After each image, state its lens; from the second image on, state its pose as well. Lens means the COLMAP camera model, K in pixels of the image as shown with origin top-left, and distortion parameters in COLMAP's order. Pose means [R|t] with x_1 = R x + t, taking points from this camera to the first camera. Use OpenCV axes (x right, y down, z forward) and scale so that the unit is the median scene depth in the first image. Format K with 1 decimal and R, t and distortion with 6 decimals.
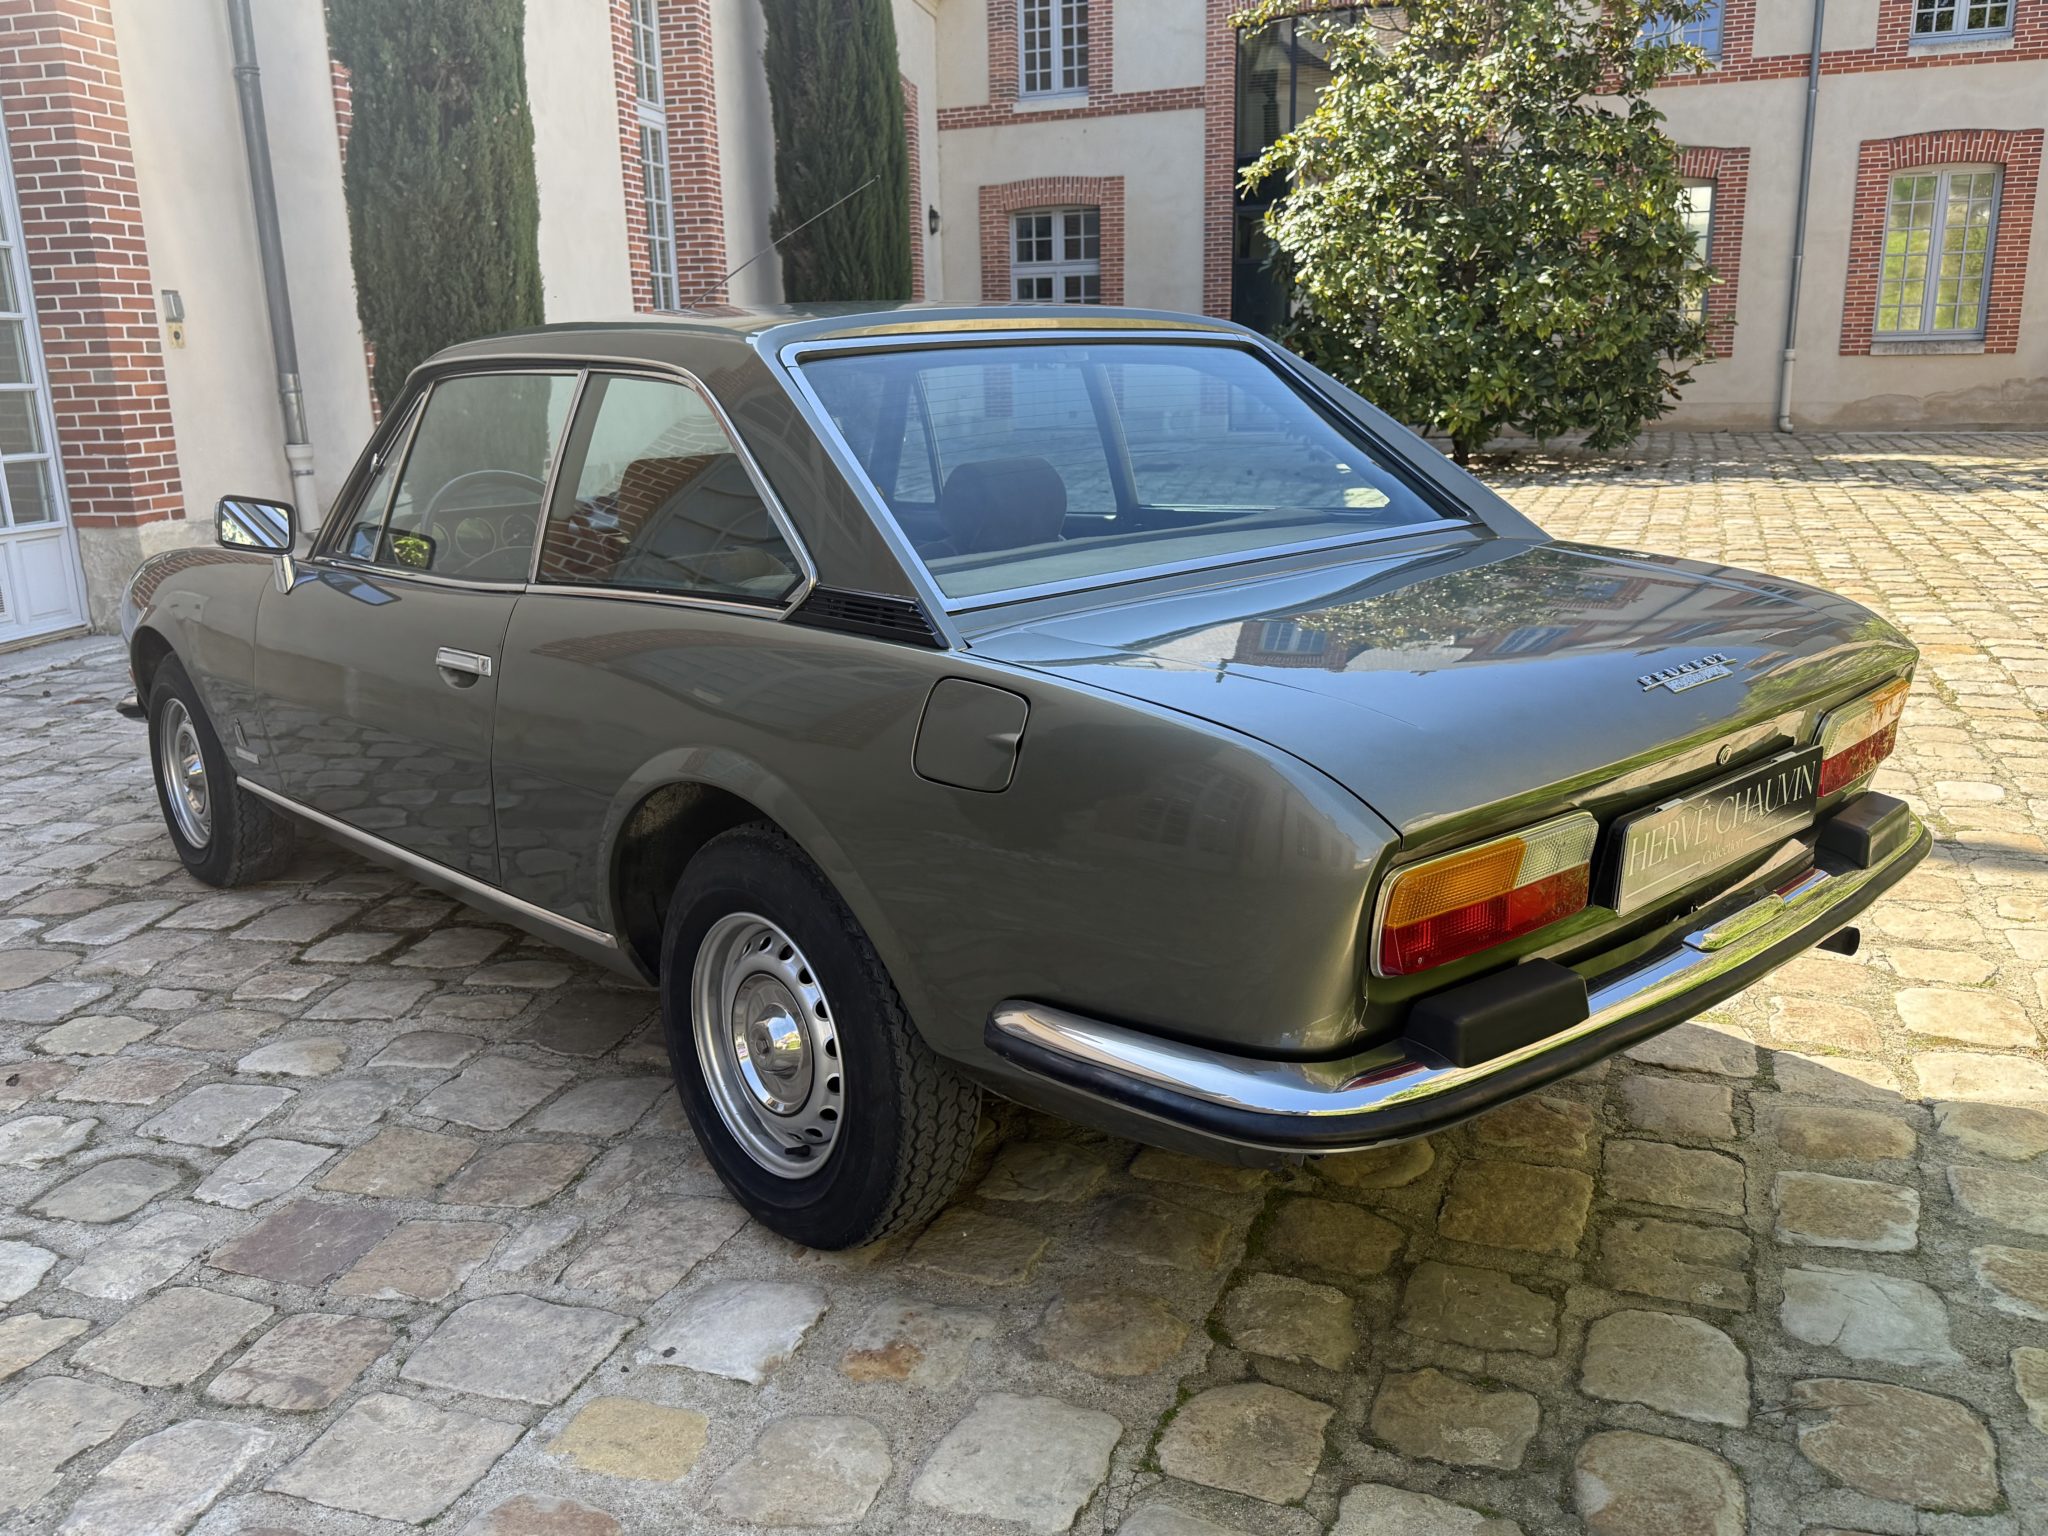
lens RADIAL K [[1617.7, 0, 1024.3], [0, 1617.7, 766.5], [0, 0, 1]] dist [0.013766, 0.006016]
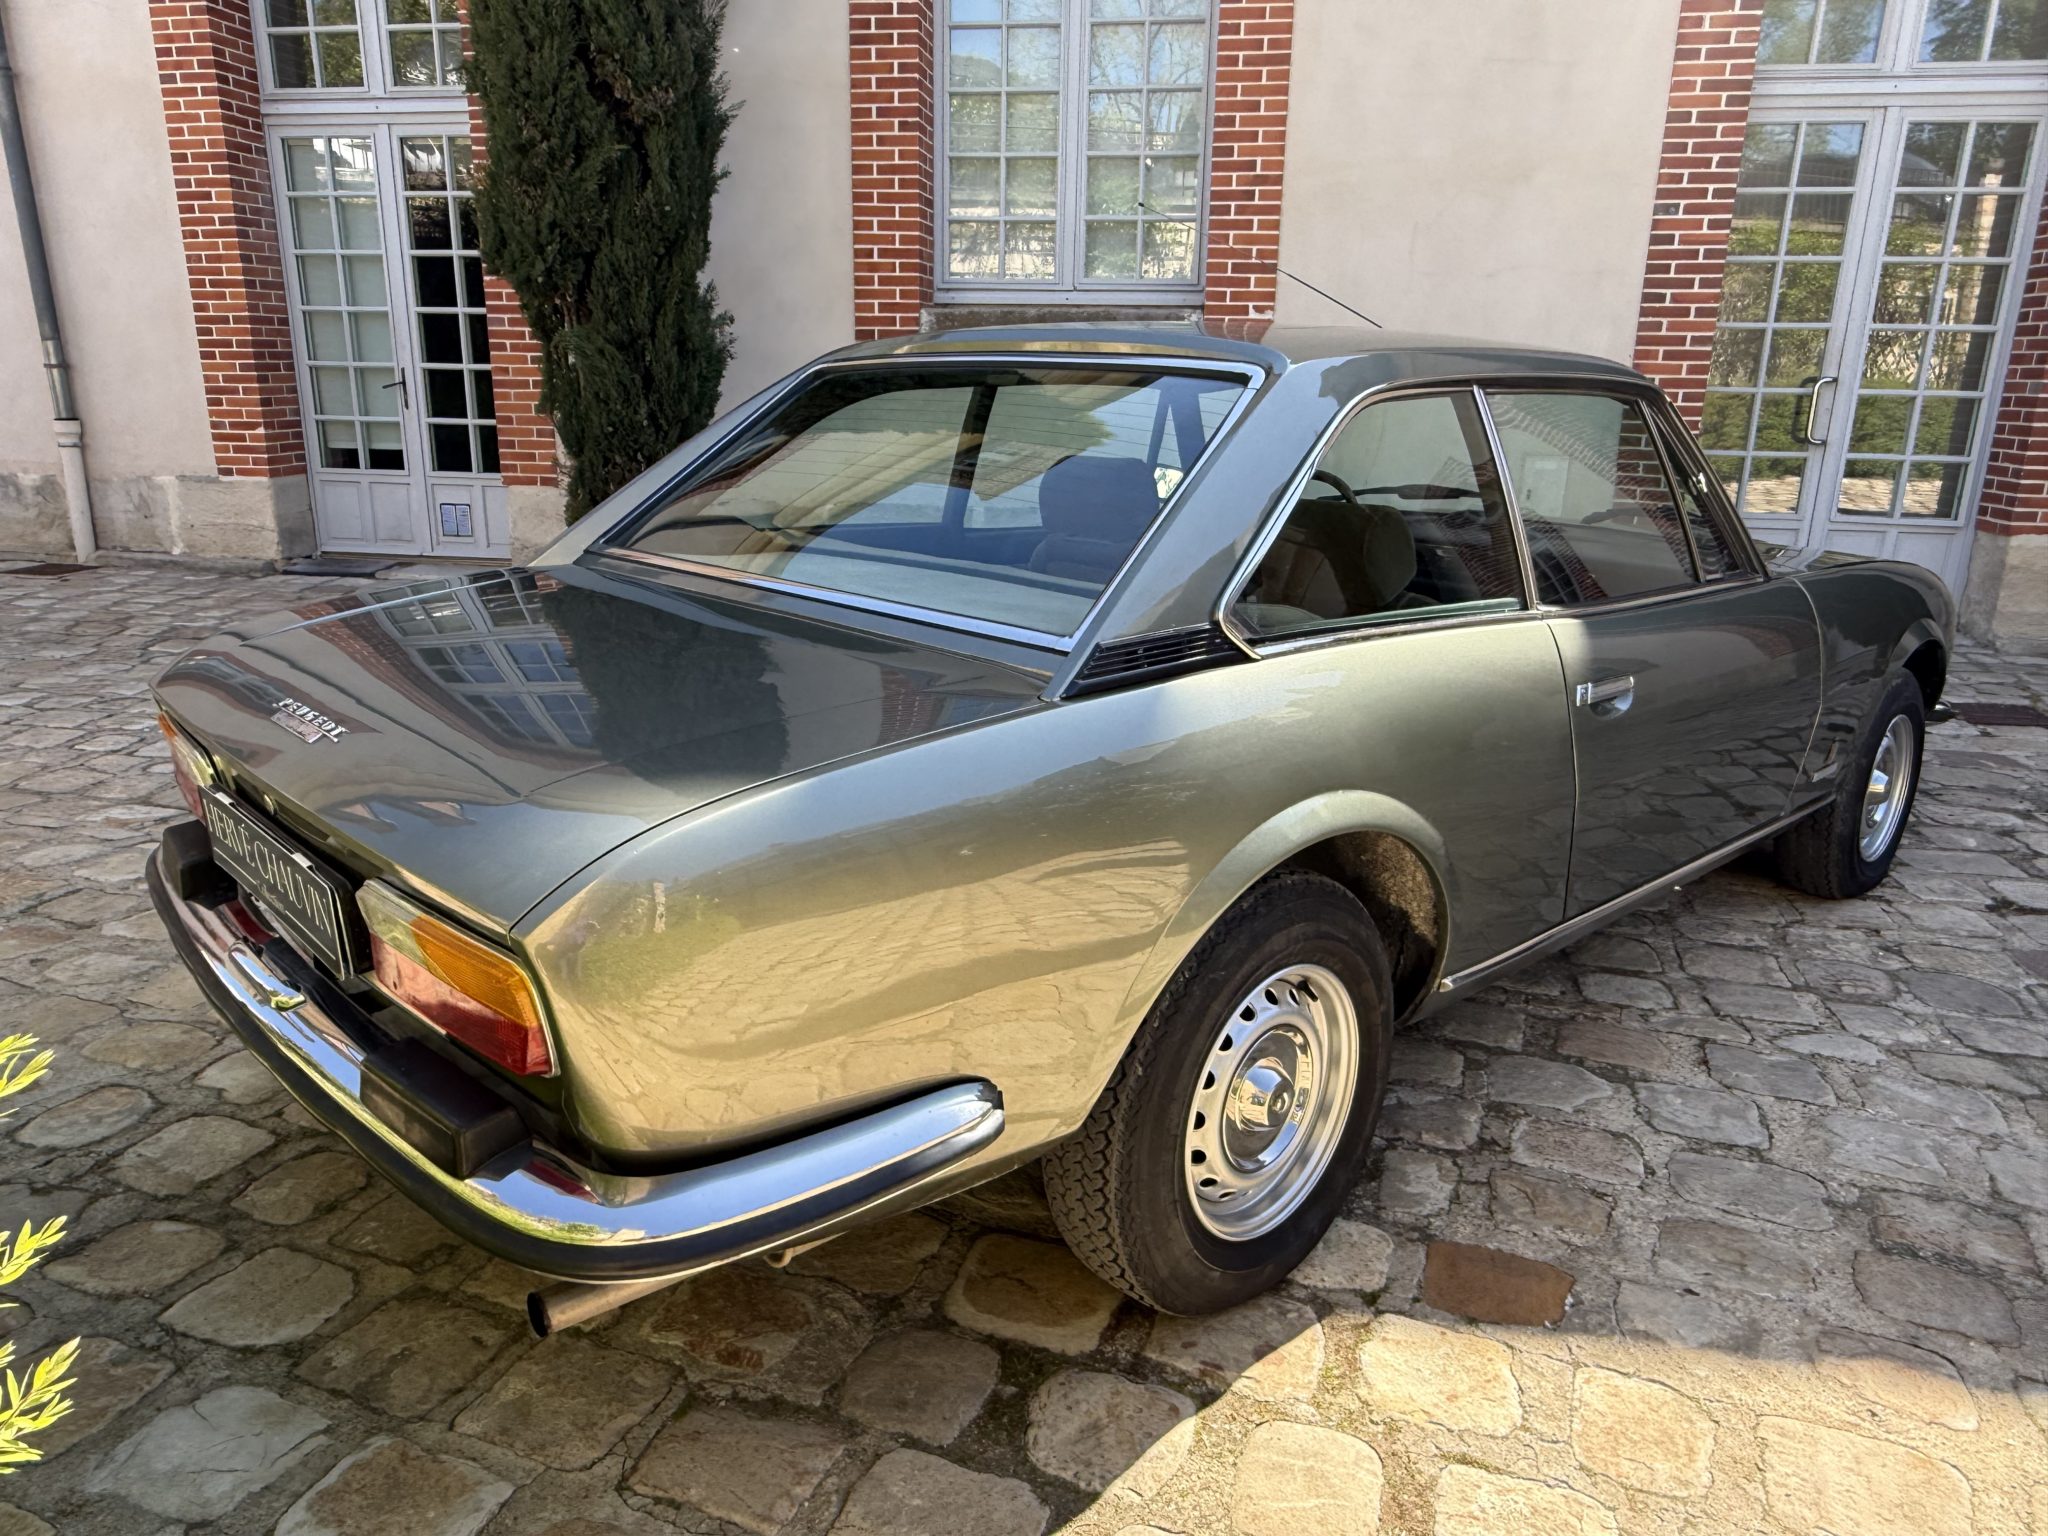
lens RADIAL K [[1379.7, 0, 1023.0], [0, 1379.7, 768.2], [0, 0, 1]] dist [0.000267, -0.000918]
pose [[0.015877, 0.304389, -0.952416, 1.132690], [-0.265027, 0.919746, 0.289530, -0.356004], [0.964110, 0.247819, 0.095274, 1.256589]]
